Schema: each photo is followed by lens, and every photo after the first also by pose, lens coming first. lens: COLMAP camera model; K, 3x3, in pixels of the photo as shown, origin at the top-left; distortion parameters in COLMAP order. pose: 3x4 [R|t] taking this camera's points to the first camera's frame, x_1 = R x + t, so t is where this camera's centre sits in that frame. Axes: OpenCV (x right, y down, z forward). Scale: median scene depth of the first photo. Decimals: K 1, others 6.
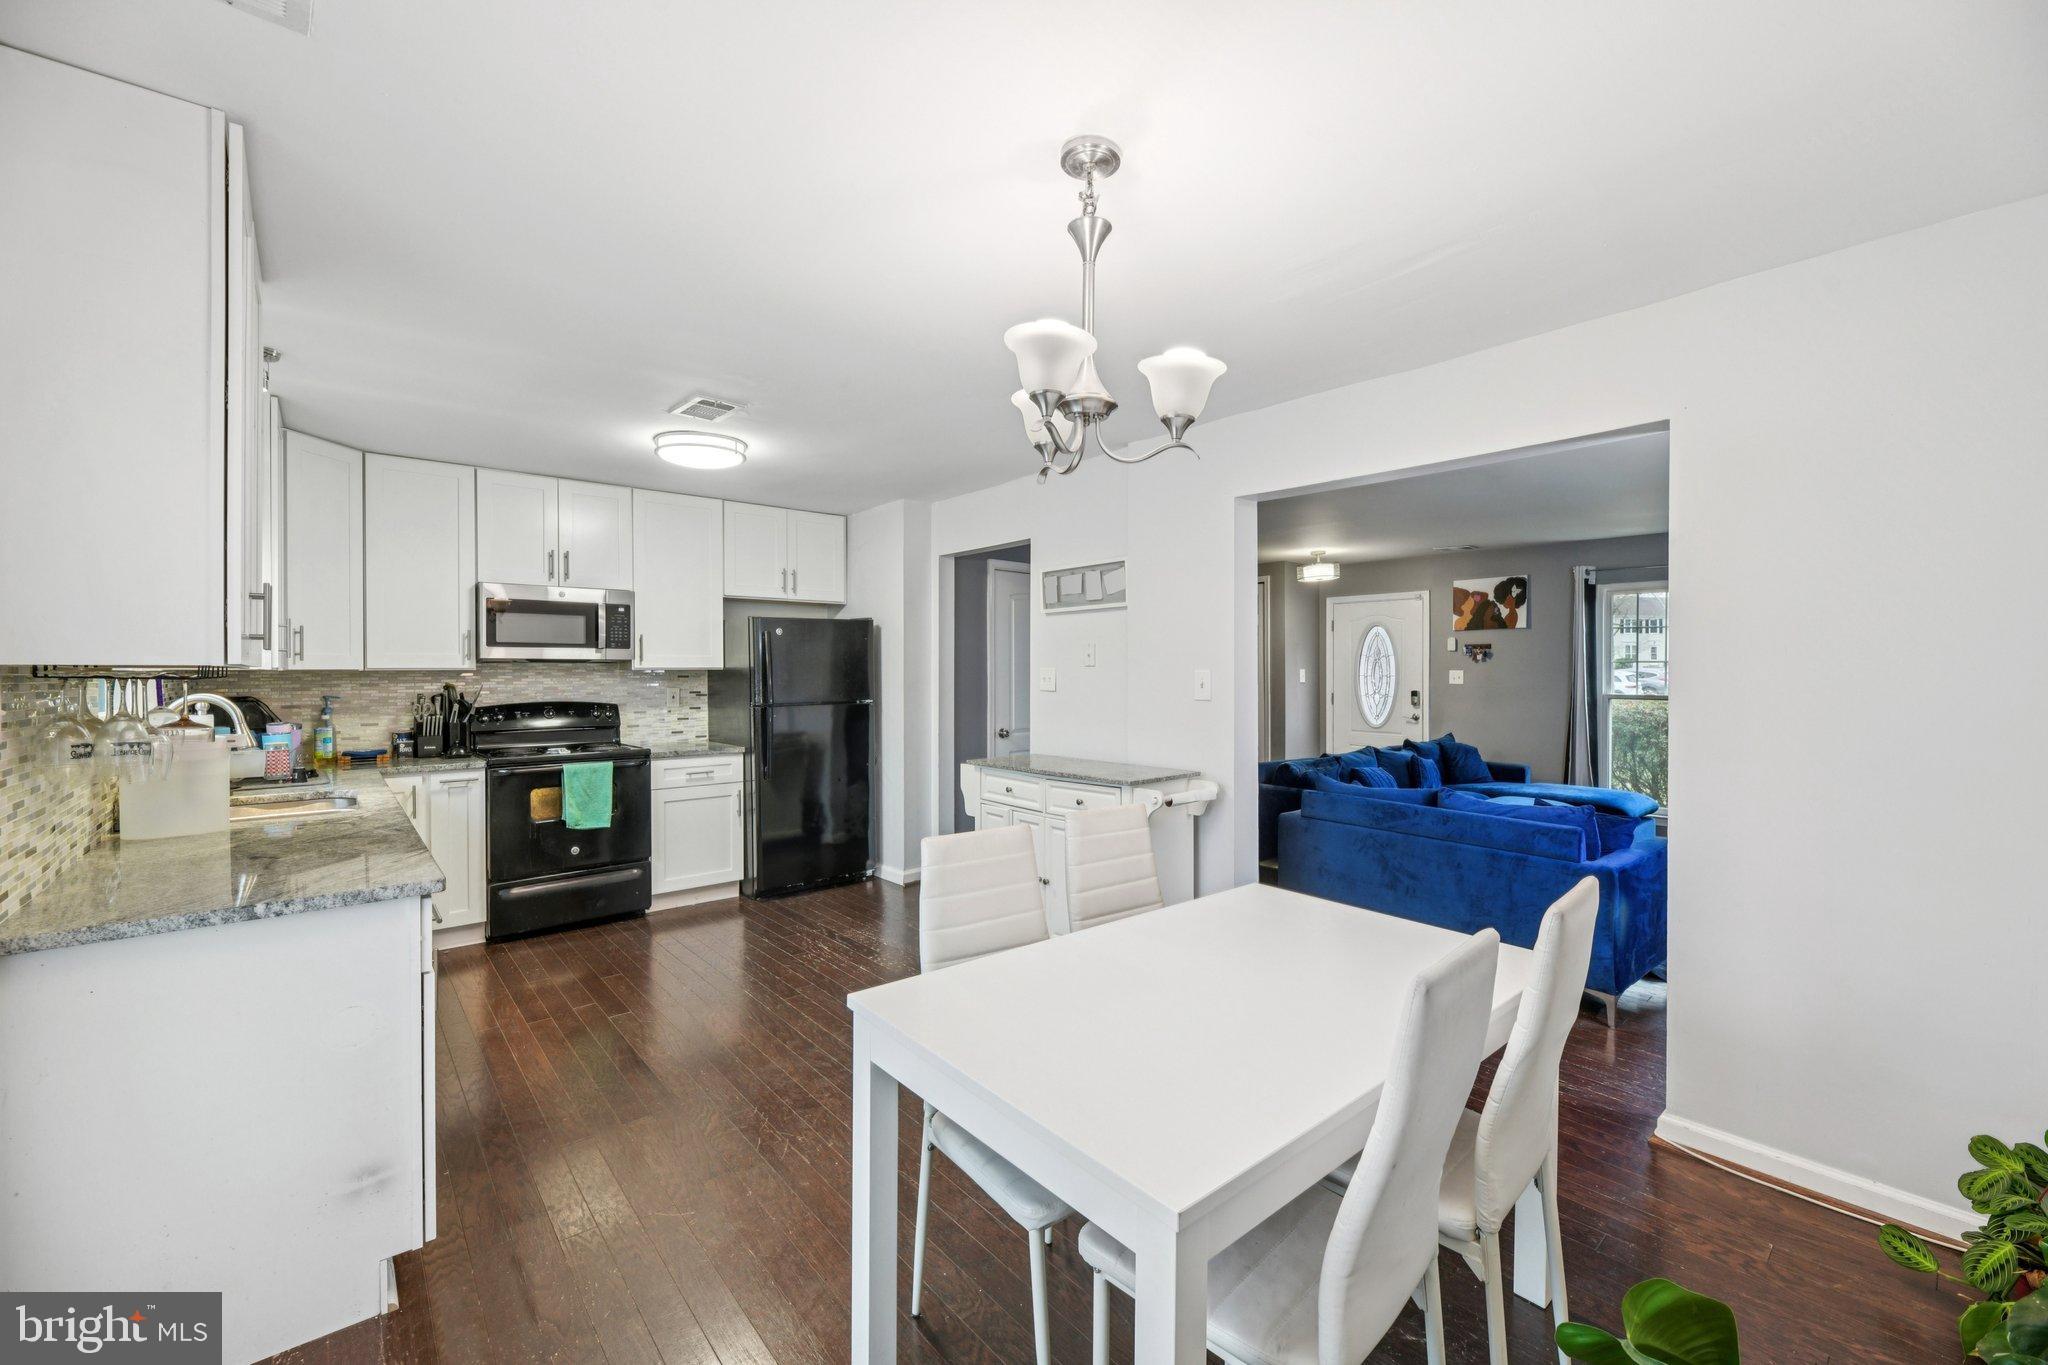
lens RADIAL K [[842.3, 0, 1031.5], [0, 842.3, 668.9], [0, 0, 1]] dist [0.000318, -0.003238]
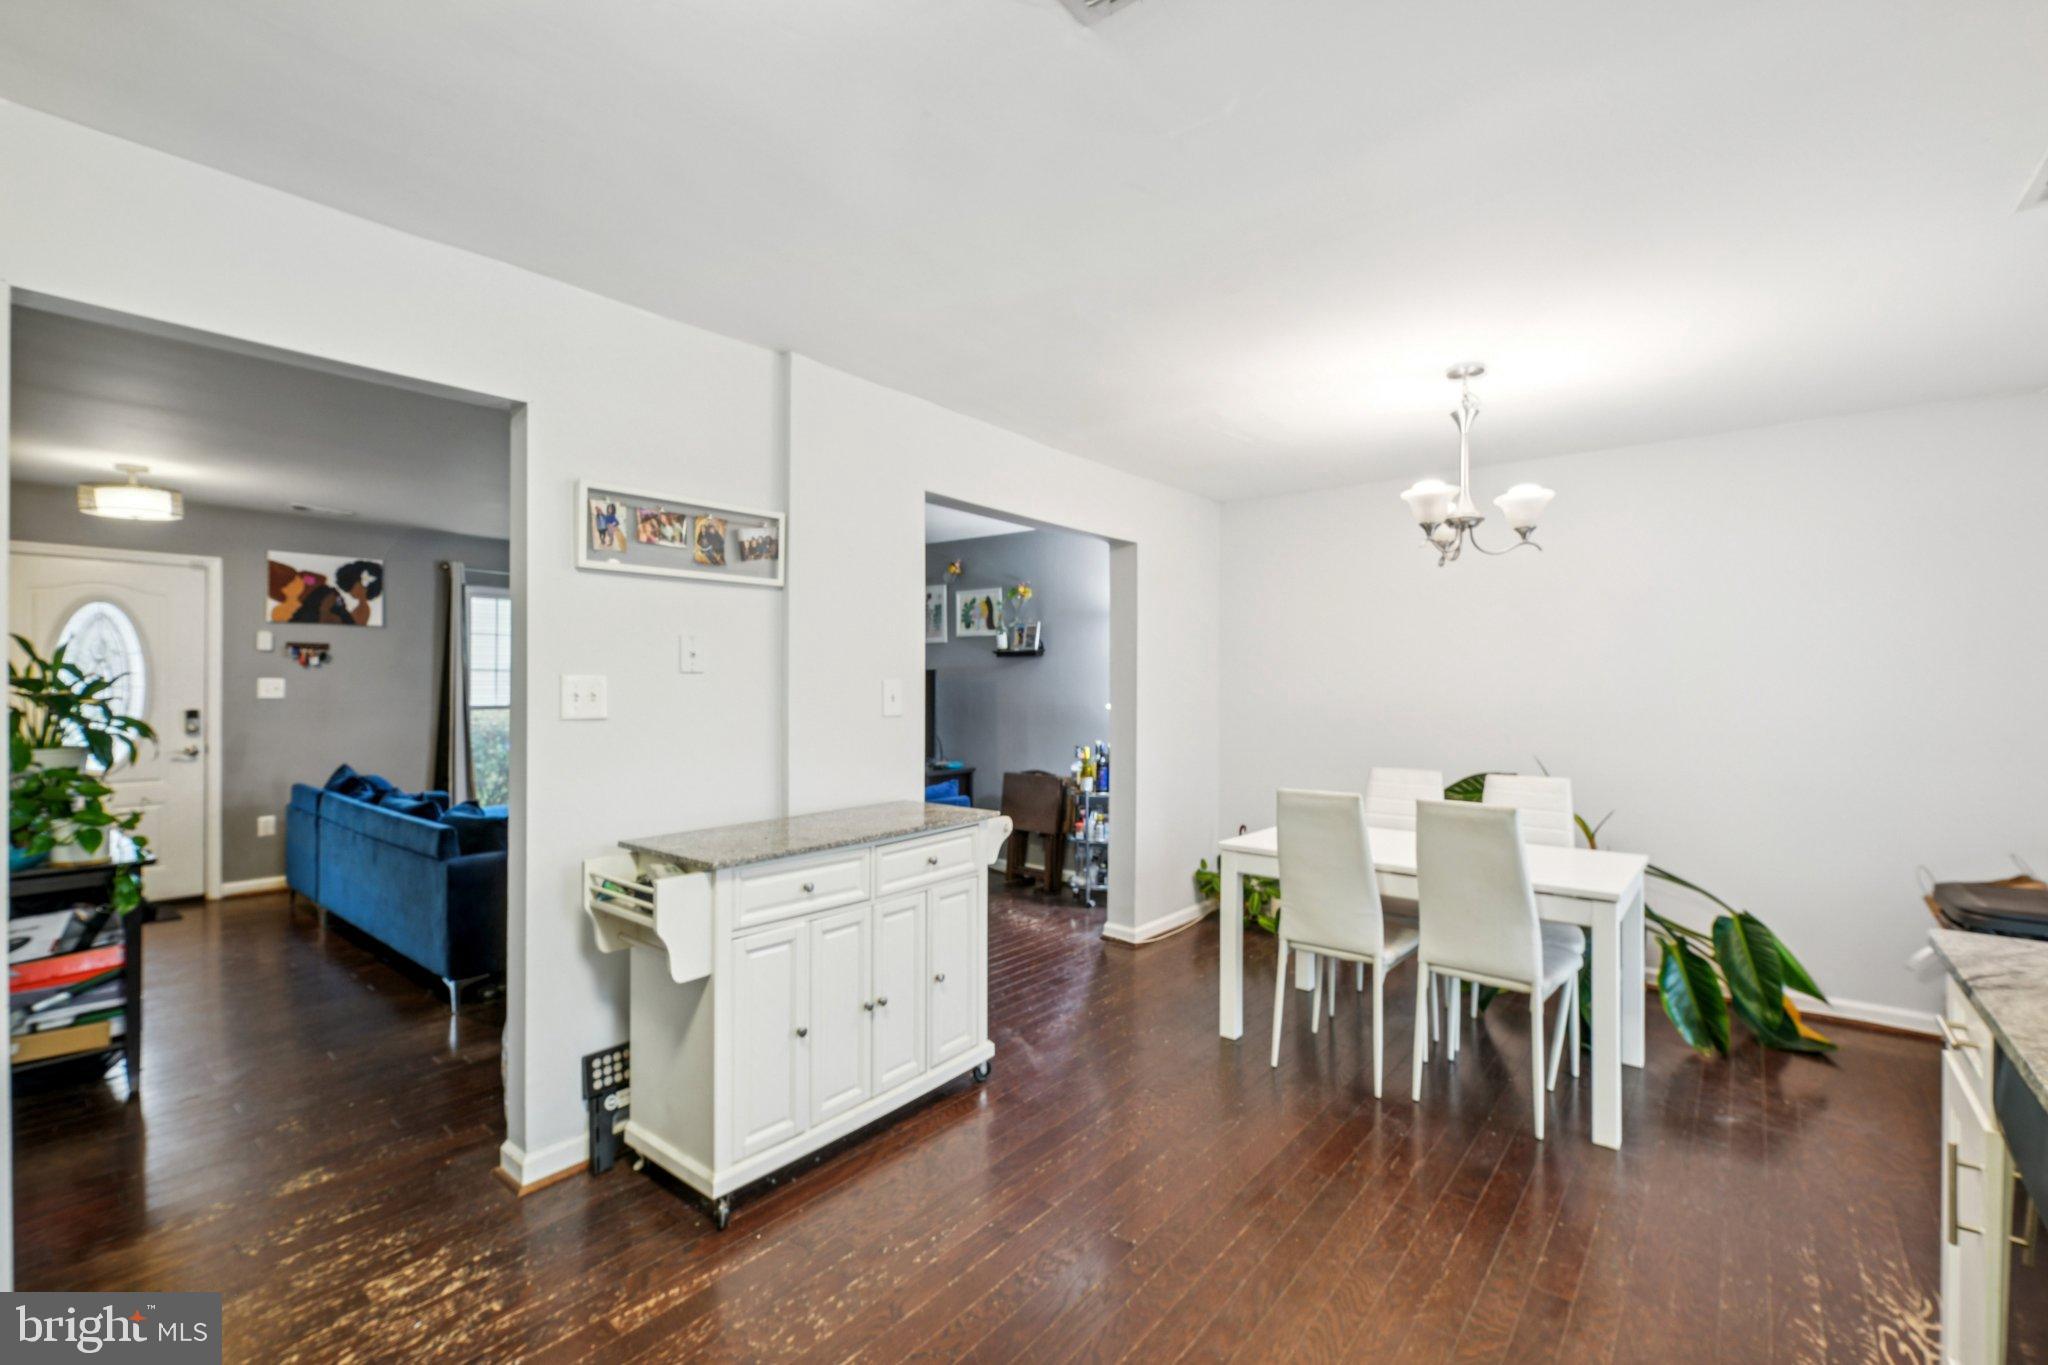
lens RADIAL K [[896.5, 0, 1024.0], [0, 896.5, 682.5], [0, 0, 1]] dist [-0.000498, -0.000100]
pose [[-0.183430, -0.004291, 0.983023, -0.371587], [-0.001294, 0.999991, 0.004124, 0.001086], [-0.983032, -0.000515, -0.183434, 0.552965]]
